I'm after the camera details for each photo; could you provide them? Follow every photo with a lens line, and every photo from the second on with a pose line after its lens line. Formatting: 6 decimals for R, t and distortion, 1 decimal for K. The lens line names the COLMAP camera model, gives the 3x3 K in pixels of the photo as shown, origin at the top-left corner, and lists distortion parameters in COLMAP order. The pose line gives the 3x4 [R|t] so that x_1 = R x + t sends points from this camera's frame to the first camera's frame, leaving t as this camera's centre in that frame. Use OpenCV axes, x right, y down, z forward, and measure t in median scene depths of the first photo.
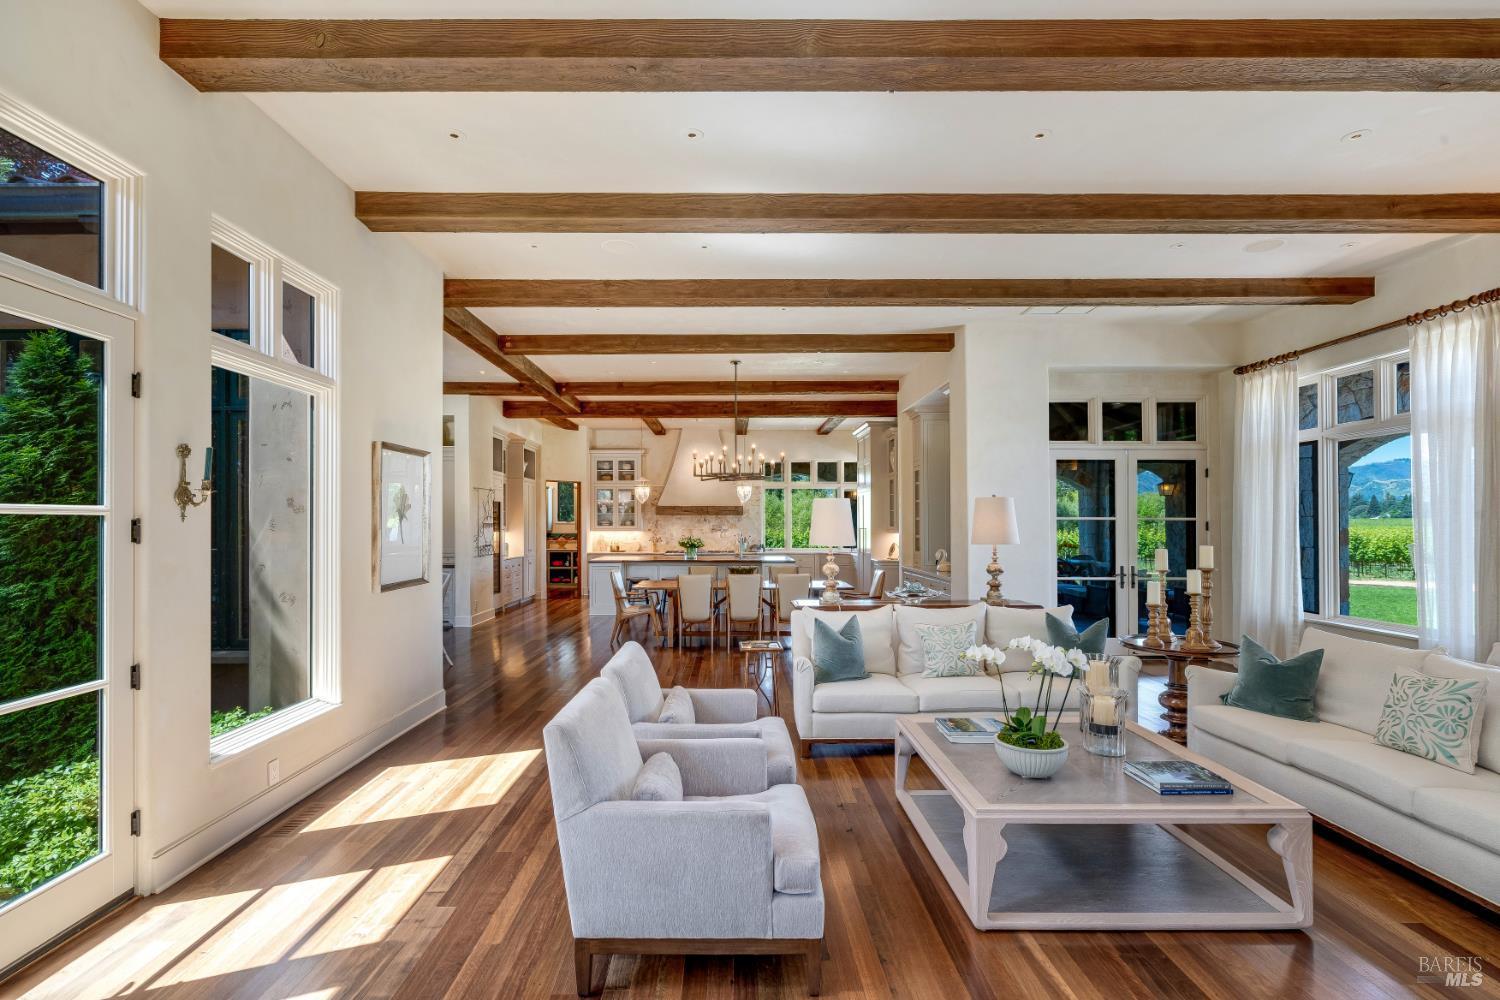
lens RADIAL K [[696.1, 0, 726.1], [0, 696.1, 518.3], [0, 0, 1]] dist [-0.001163, 0.001617]
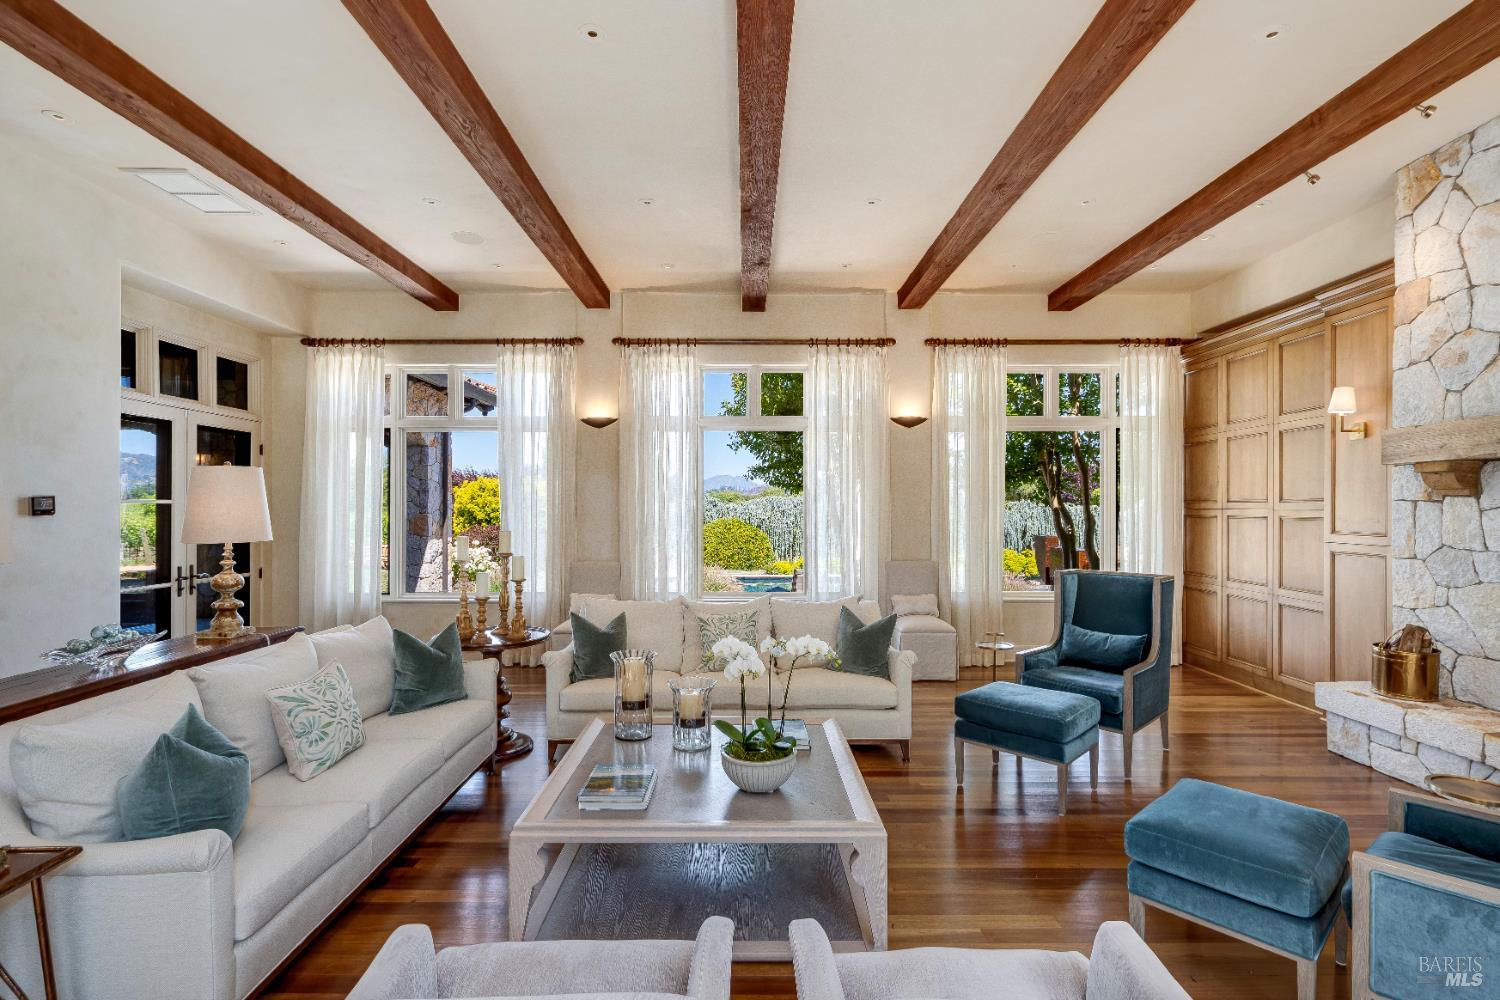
lens RADIAL K [[696.1, 0, 754.9], [0, 696.1, 506.8], [0, 0, 1]] dist [-0.001163, 0.001617]
pose [[-0.010733, 0.001644, 0.999941, -0.204417], [-0.004598, 0.999988, -0.001694, 0.004748], [-0.999932, -0.004616, -0.010726, 0.463948]]
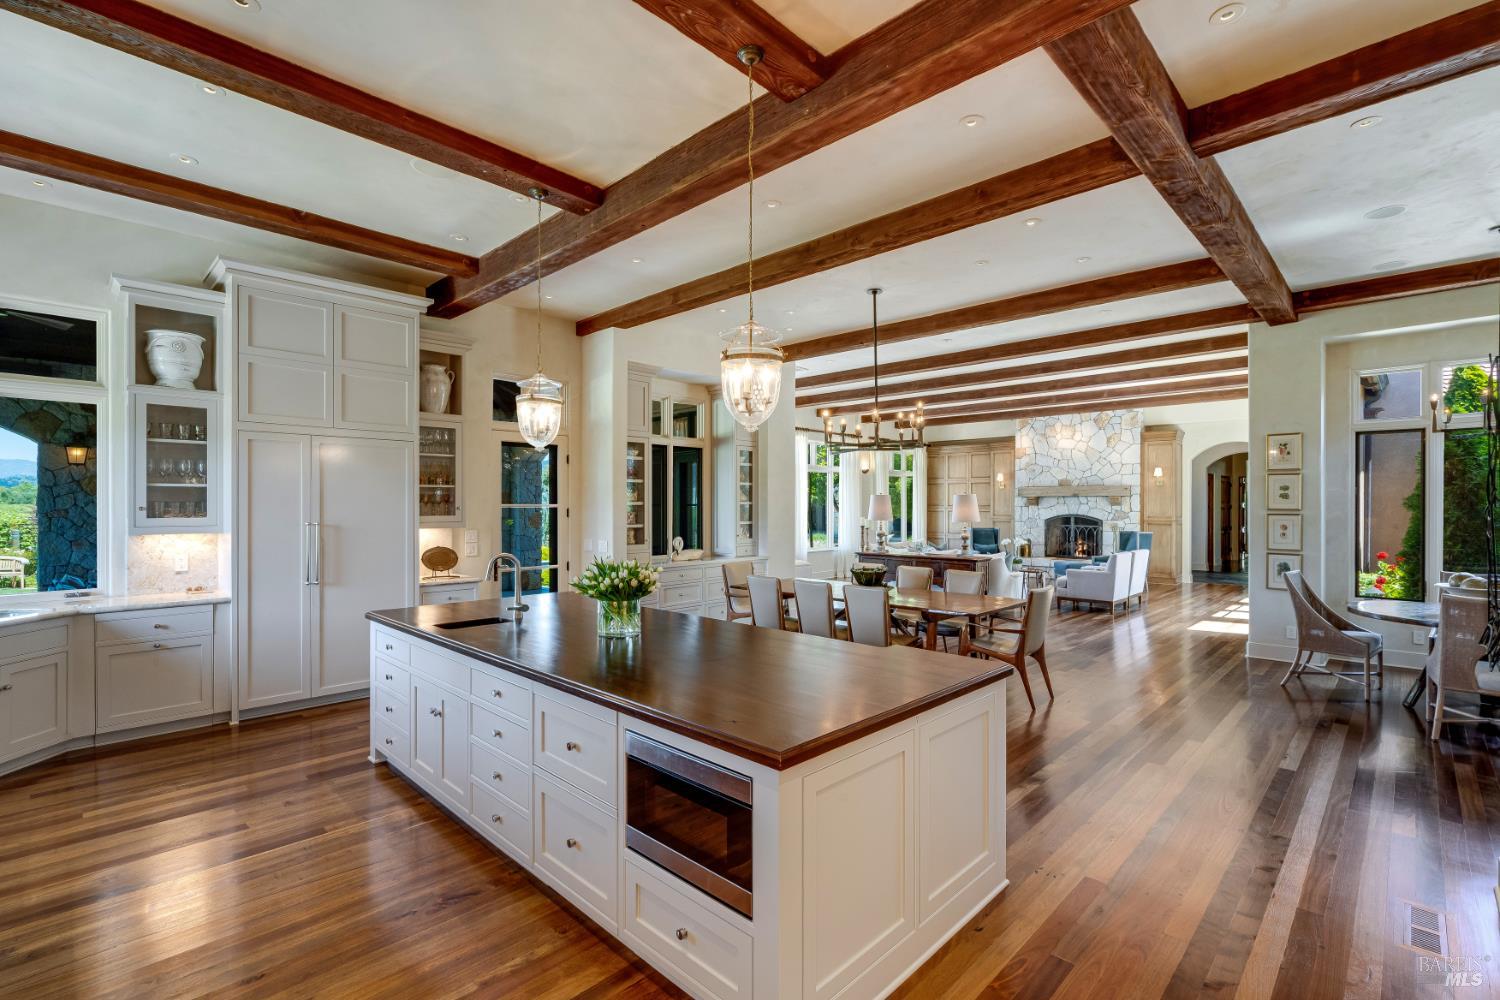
lens RADIAL K [[696.1, 0, 754.9], [0, 696.1, 498.5], [0, 0, 1]] dist [-0.001163, 0.001617]
pose [[-0.726024, 0.008905, 0.687611, -0.551367], [-0.004302, 0.999838, -0.017491, 0.013736], [-0.687656, -0.015657, -0.725868, 2.220333]]
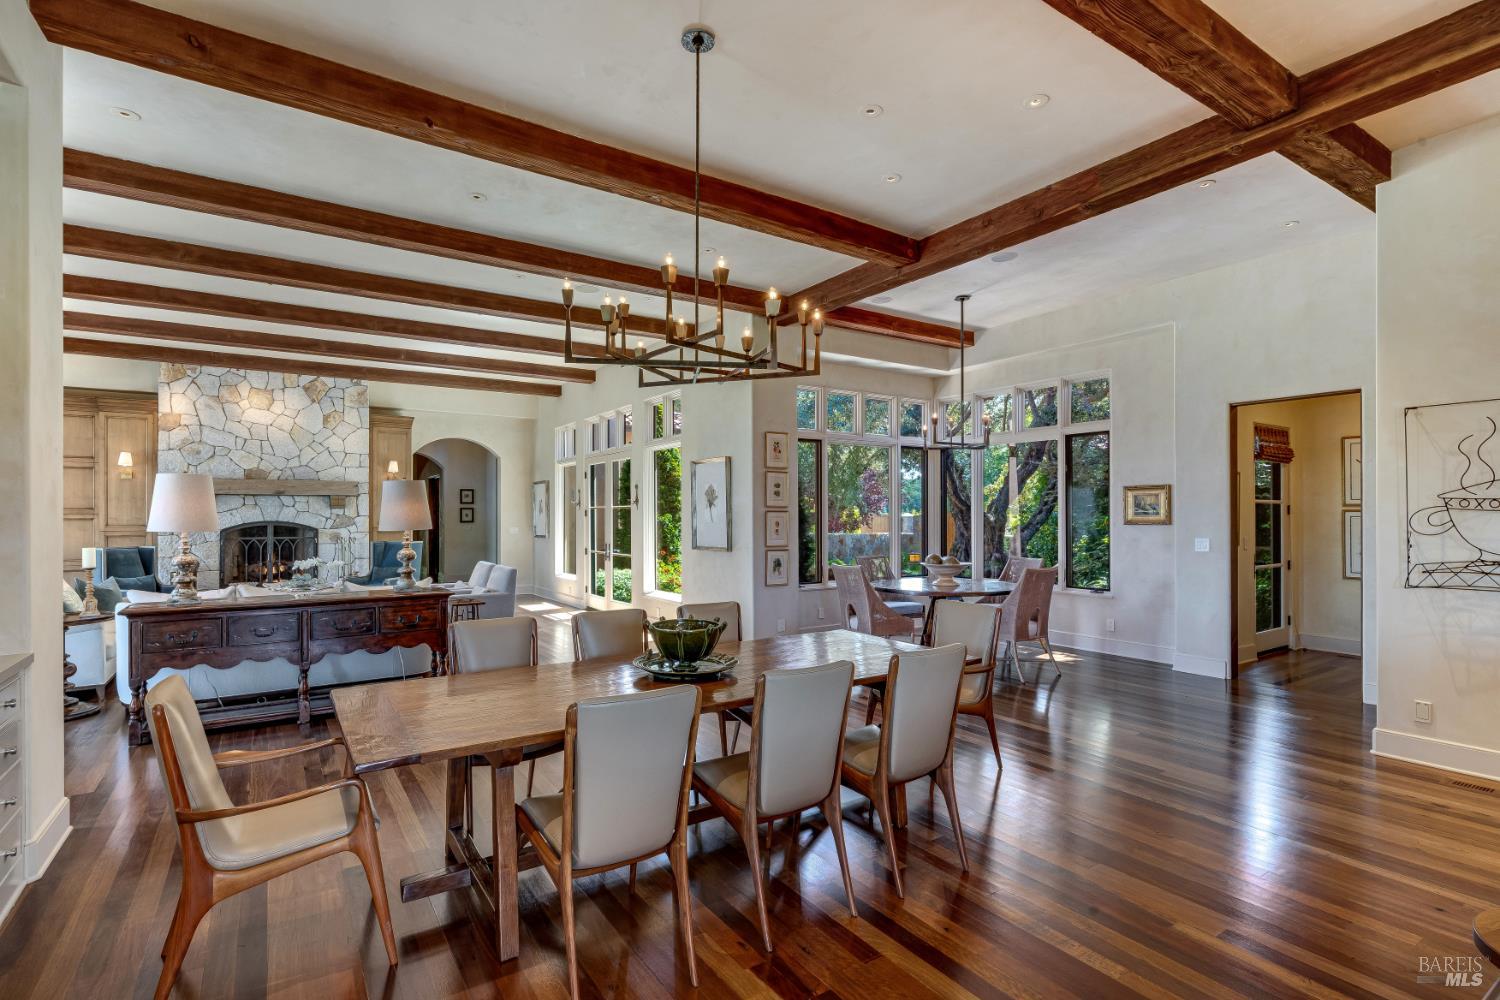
lens RADIAL K [[738.6, 0, 759.8], [0, 738.6, 511.6], [0, 0, 1]] dist [-0.002265, 0.002778]
pose [[-0.826215, 0.002999, -0.563347, 0.282747], [0.009941, 0.999908, -0.009255, 0.025868], [0.563267, -0.013247, -0.826169, 1.826224]]
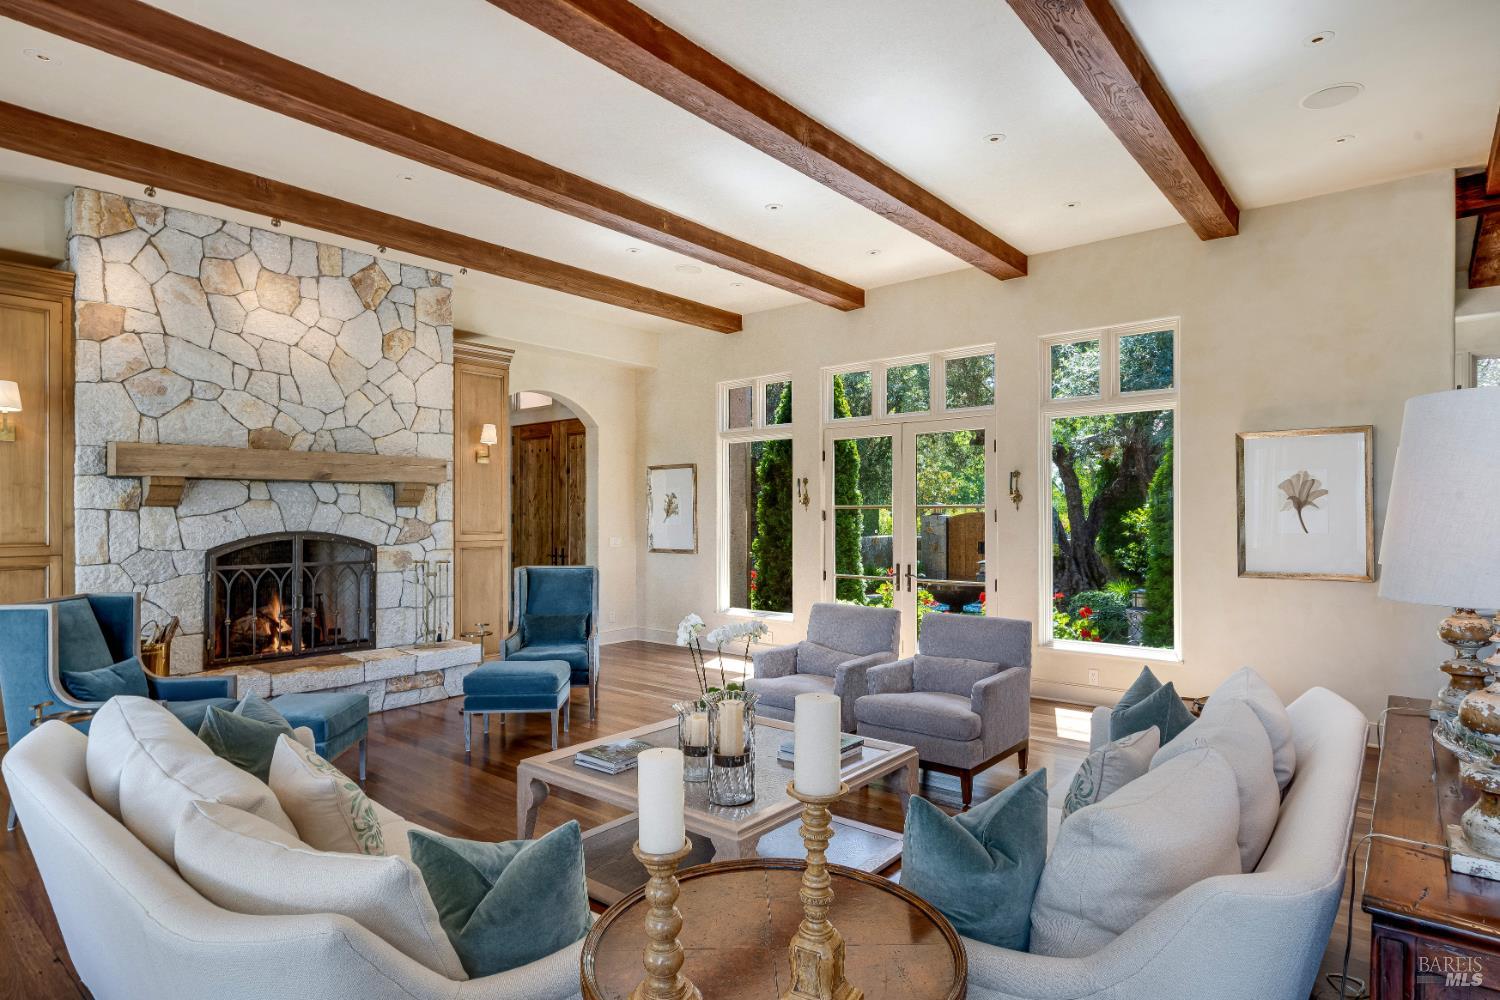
lens RADIAL K [[803.9, 0, 752.8], [0, 803.9, 508.7], [0, 0, 1]] dist [-0.004205, 0.002189]
pose [[-0.635101, 0.001516, -0.772428, 0.635500], [0.010243, 0.999927, -0.006460, 0.006044], [0.772361, -0.012015, -0.635070, 0.842828]]
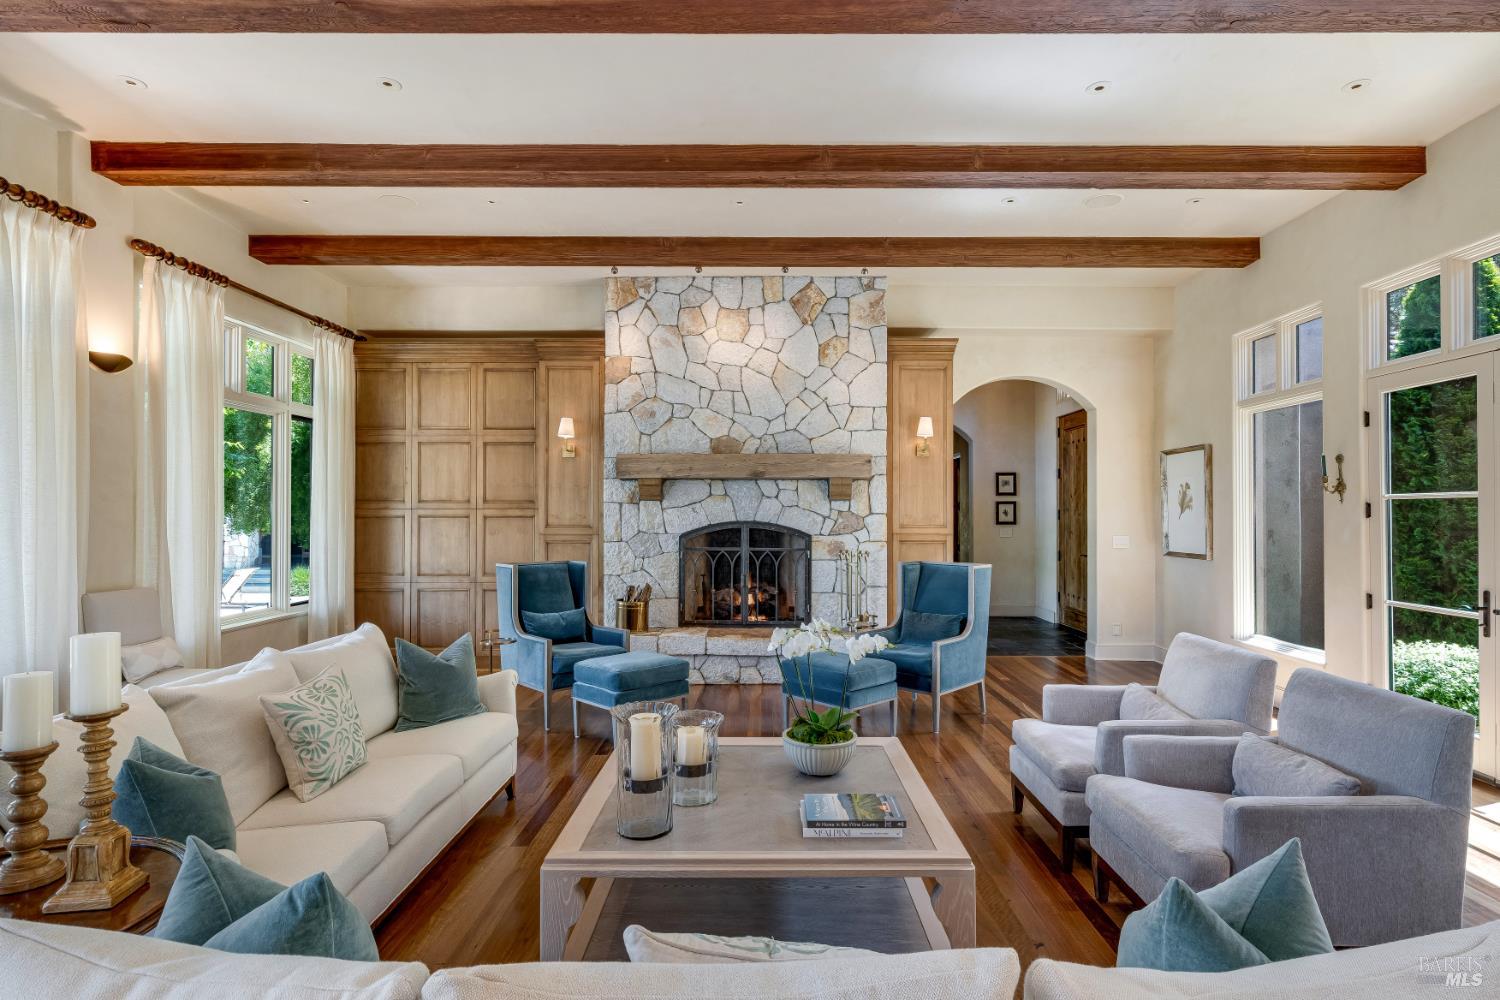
lens RADIAL K [[776.7, 0, 764.3], [0, 776.7, 500.8], [0, 0, 1]] dist [-0.000278, 0.003510]
pose [[-0.999997, 0.001719, -0.001637, 0.232500], [0.001756, 0.999739, -0.022777, 0.017157], [0.001597, -0.022779, -0.999739, 0.920970]]
